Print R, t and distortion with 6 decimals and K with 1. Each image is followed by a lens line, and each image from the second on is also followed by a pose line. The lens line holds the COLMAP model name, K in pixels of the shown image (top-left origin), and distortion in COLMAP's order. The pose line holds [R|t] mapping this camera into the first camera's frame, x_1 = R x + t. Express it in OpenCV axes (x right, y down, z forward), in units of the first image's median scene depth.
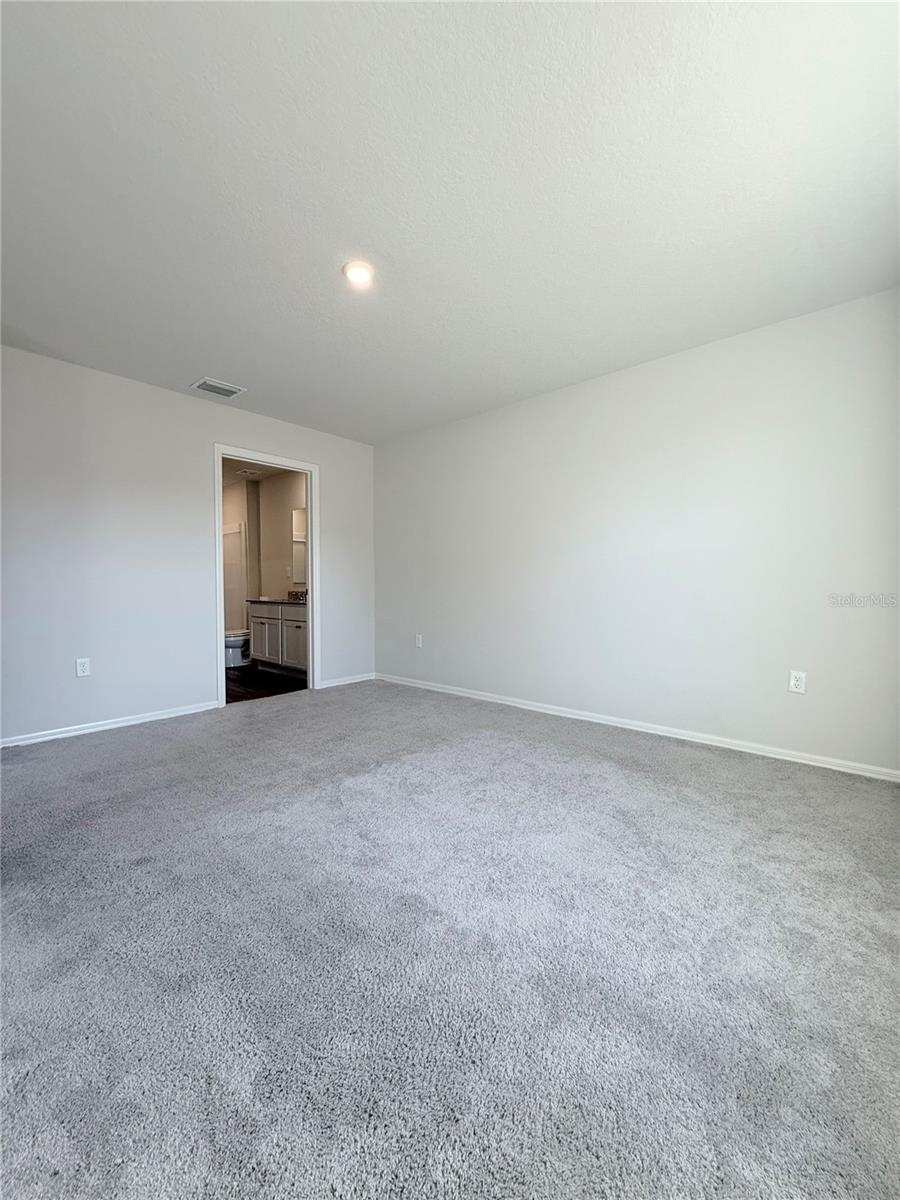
lens RADIAL K [[477.8, 0, 449.8], [0, 477.8, 596.3], [0, 0, 1]] dist [-0.000566, -0.000047]
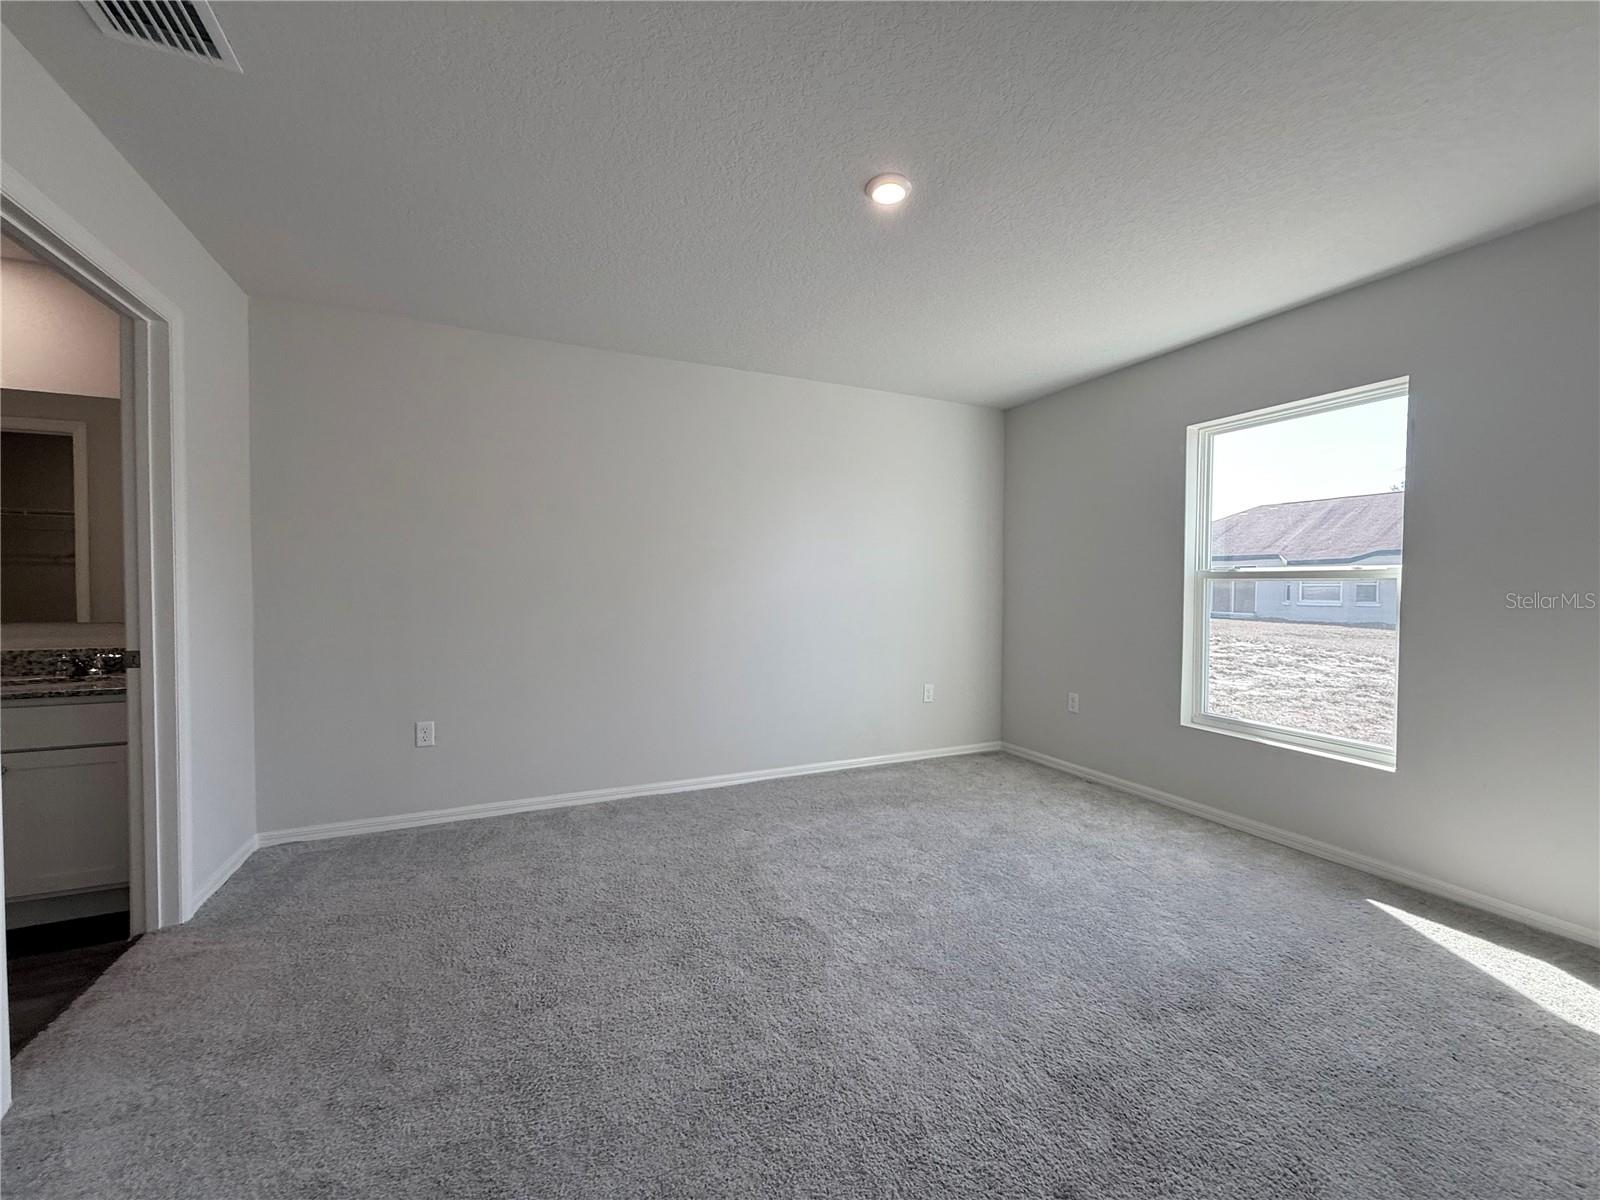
lens RADIAL K [[637.1, 0, 798.1], [0, 637.1, 599.0], [0, 0, 1]] dist [-0.000566, -0.000047]
pose [[0.405225, -0.011856, 0.914140, -0.902632], [0.017070, 0.999840, 0.005400, -0.078799], [-0.914058, 0.013416, 0.405362, 0.631225]]
